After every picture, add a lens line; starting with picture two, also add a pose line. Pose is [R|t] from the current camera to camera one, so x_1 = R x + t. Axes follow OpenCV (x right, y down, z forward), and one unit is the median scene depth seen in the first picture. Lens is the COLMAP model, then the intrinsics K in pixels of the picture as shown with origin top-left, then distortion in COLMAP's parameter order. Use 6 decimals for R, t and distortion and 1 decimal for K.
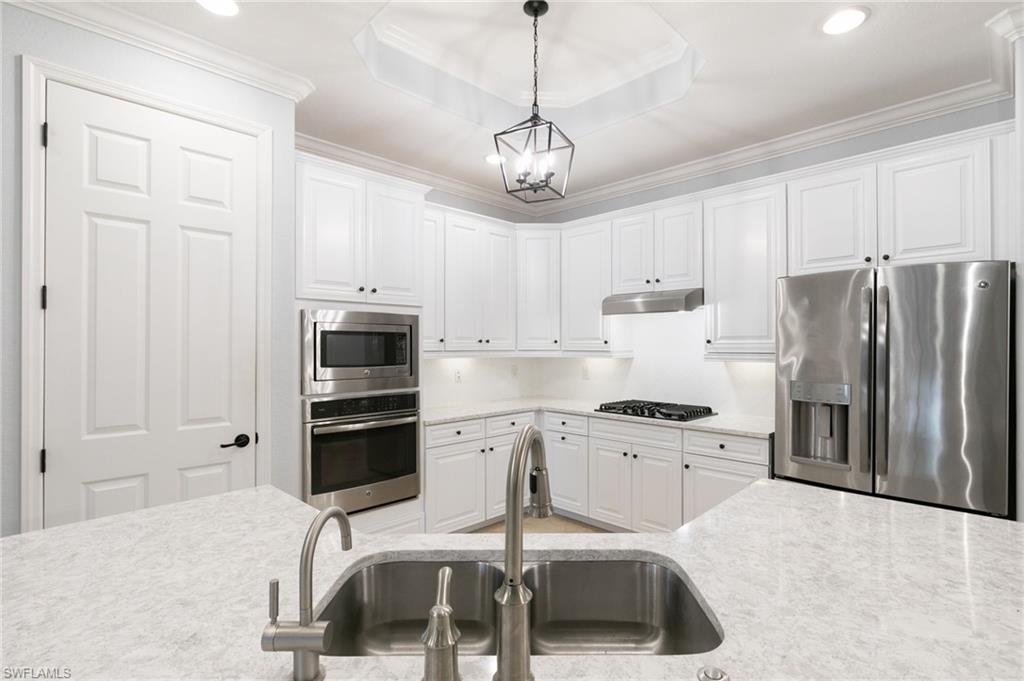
lens RADIAL K [[491.0, 0, 511.9], [0, 491.0, 343.9], [0, 0, 1]] dist [0.001363, 0.000721]
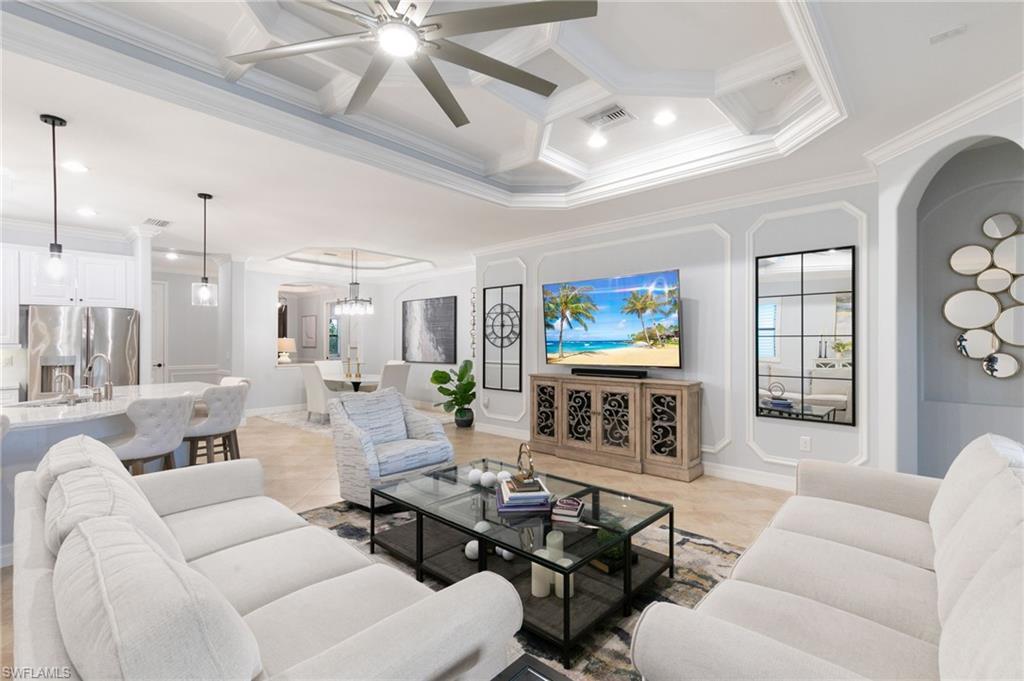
lens RADIAL K [[462.2, 0, 514.0], [0, 462.2, 341.7], [0, 0, 1]] dist [0.018380, -0.001491]
pose [[-0.045809, 0.002248, 0.998948, -1.163135], [0.000156, 0.999997, -0.002243, 0.015433], [-0.998950, 0.000053, -0.045809, -0.691866]]
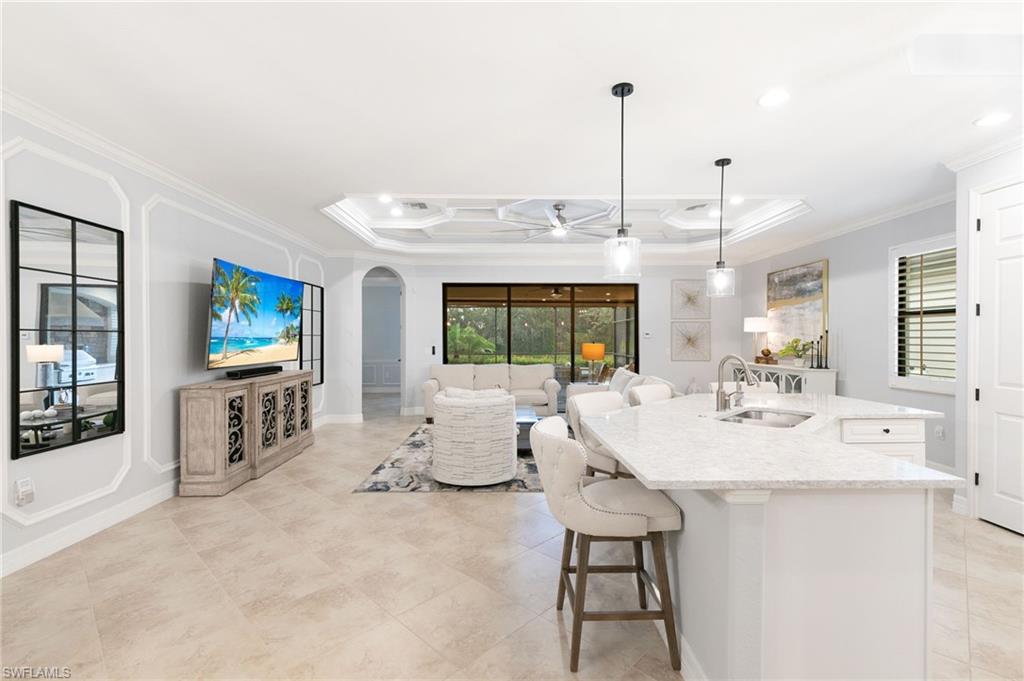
lens RADIAL K [[462.2, 0, 514.1], [0, 462.2, 339.3], [0, 0, 1]] dist [0.018380, -0.001491]
pose [[-0.687393, 0.001084, -0.726285, 0.927979], [-0.001458, 0.999995, 0.002873, 0.009344], [0.726284, 0.003034, -0.687388, 0.550096]]
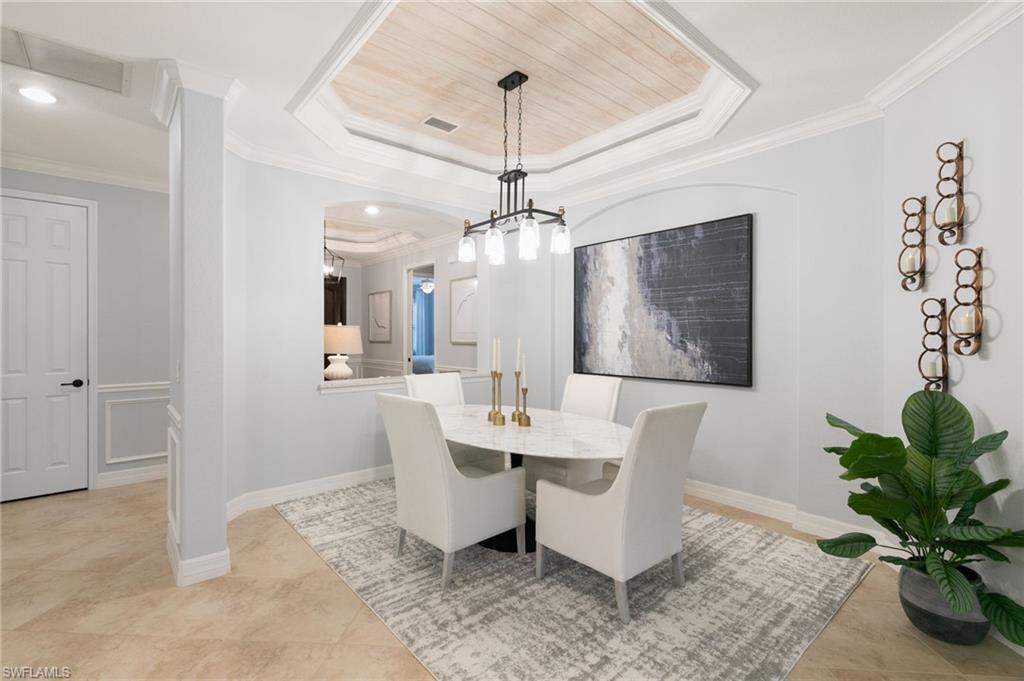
lens RADIAL K [[464.2, 0, 520.3], [0, 464.2, 335.6], [0, 0, 1]] dist [0.009598, -0.001560]
pose [[0.052688, 0.000742, 0.998611, 0.419650], [0.001410, 0.999999, -0.000817, 0.022240], [-0.998610, 0.001451, 0.052687, -0.014673]]
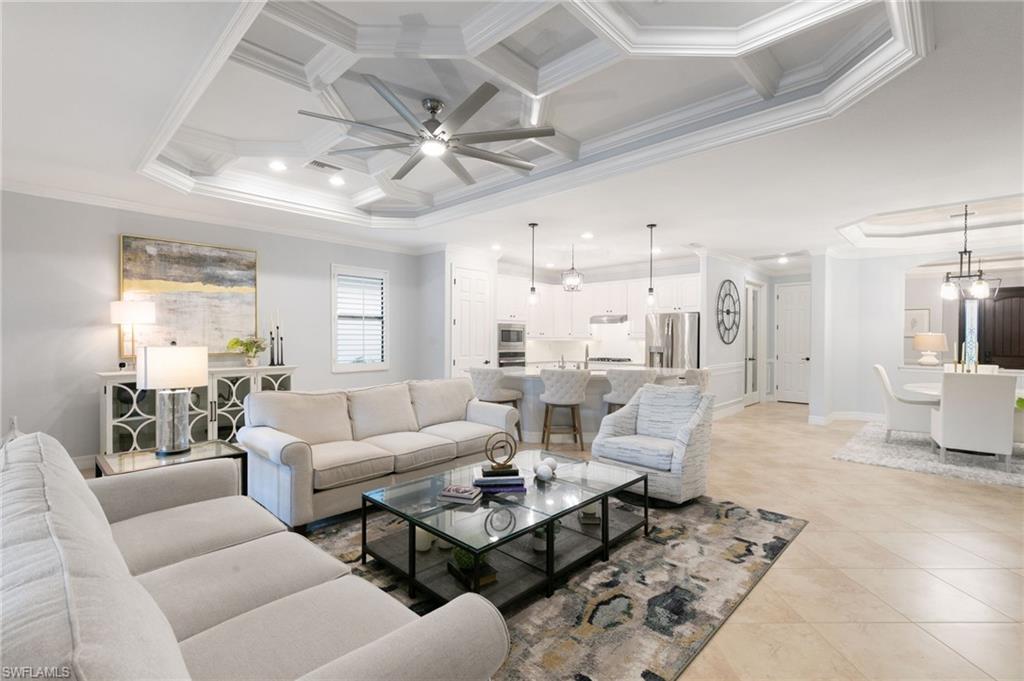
lens RADIAL K [[464.2, 0, 504.6], [0, 464.2, 347.8], [0, 0, 1]] dist [0.009598, -0.001560]
pose [[0.999642, 0.004266, 0.026419, -0.371014], [-0.004875, 0.999723, 0.023009, 0.014955], [-0.026314, -0.023130, 0.999386, -1.613669]]
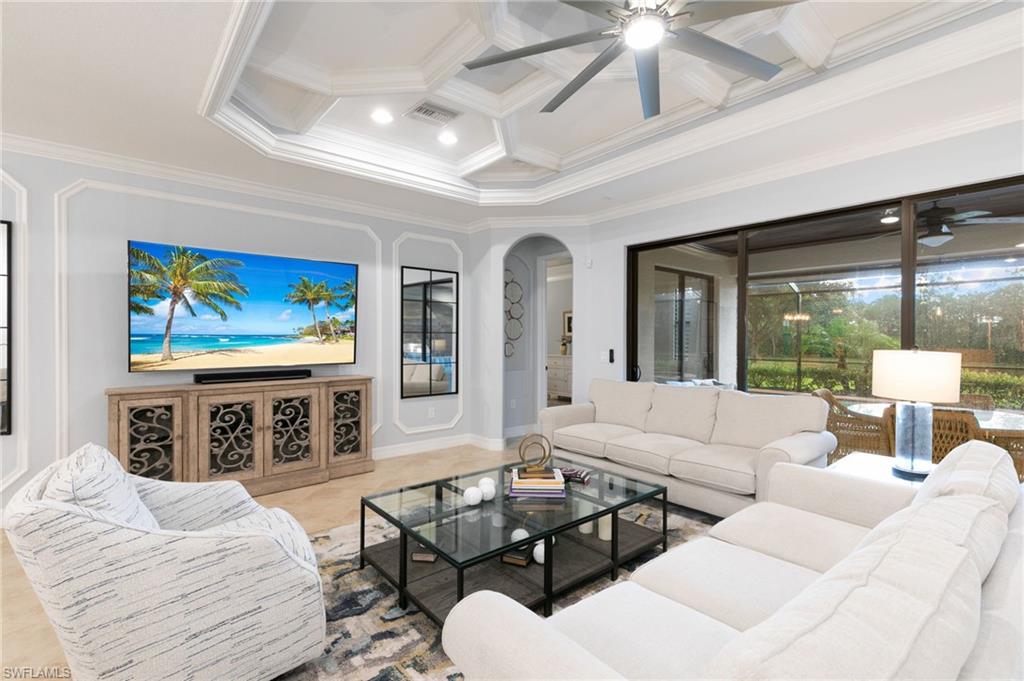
lens RADIAL K [[464.2, 0, 510.2], [0, 464.2, 341.6], [0, 0, 1]] dist [0.009598, -0.001560]
pose [[-0.997518, -0.002524, 0.070360, -0.358727], [-0.001999, 0.999970, 0.007523, 0.016824], [-0.070377, 0.007363, -0.997493, 0.108296]]
